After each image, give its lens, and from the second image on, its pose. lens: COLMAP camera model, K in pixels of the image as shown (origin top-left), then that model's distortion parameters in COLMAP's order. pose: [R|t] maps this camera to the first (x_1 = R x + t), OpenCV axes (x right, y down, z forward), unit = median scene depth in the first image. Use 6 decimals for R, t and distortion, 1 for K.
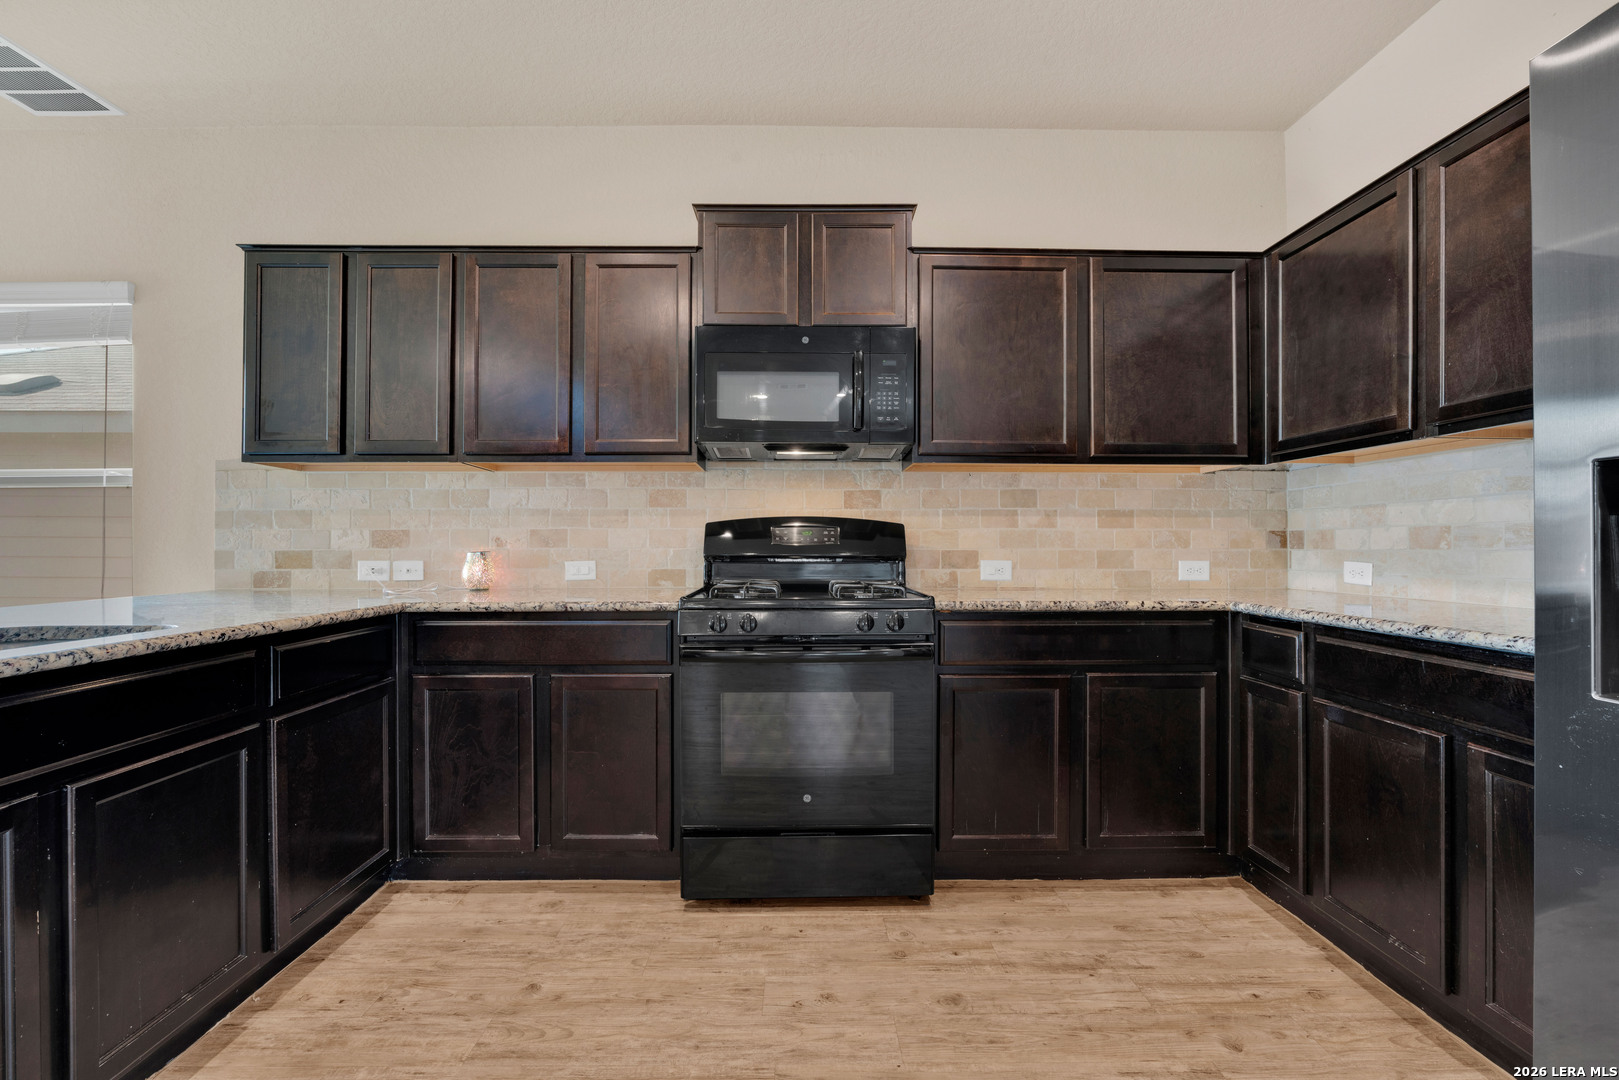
lens RADIAL K [[717.3, 0, 807.9], [0, 717.3, 542.4], [0, 0, 1]] dist [0.002687, 0.000782]
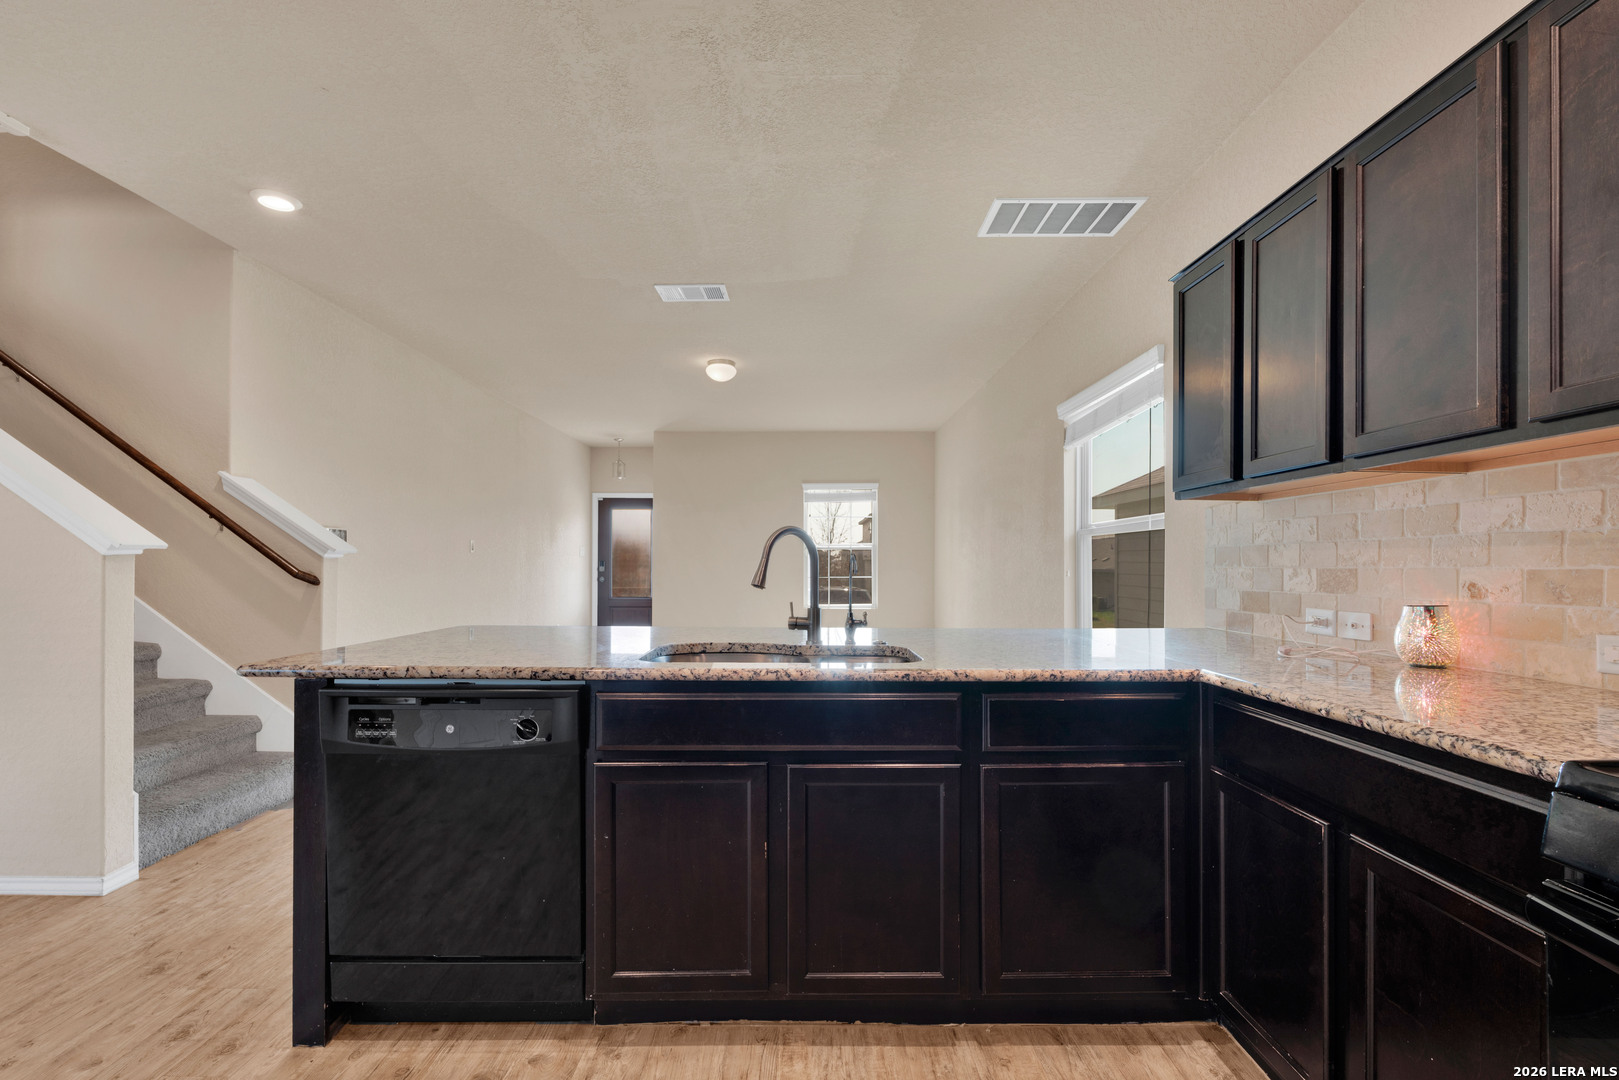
lens RADIAL K [[717.3, 0, 809.4], [0, 717.3, 559.8], [0, 0, 1]] dist [0.002687, 0.000782]
pose [[-0.002950, -0.005019, -0.999983, 0.213293], [0.003918, 0.999980, -0.005031, -0.032095], [0.999988, -0.003932, -0.002931, 0.575503]]
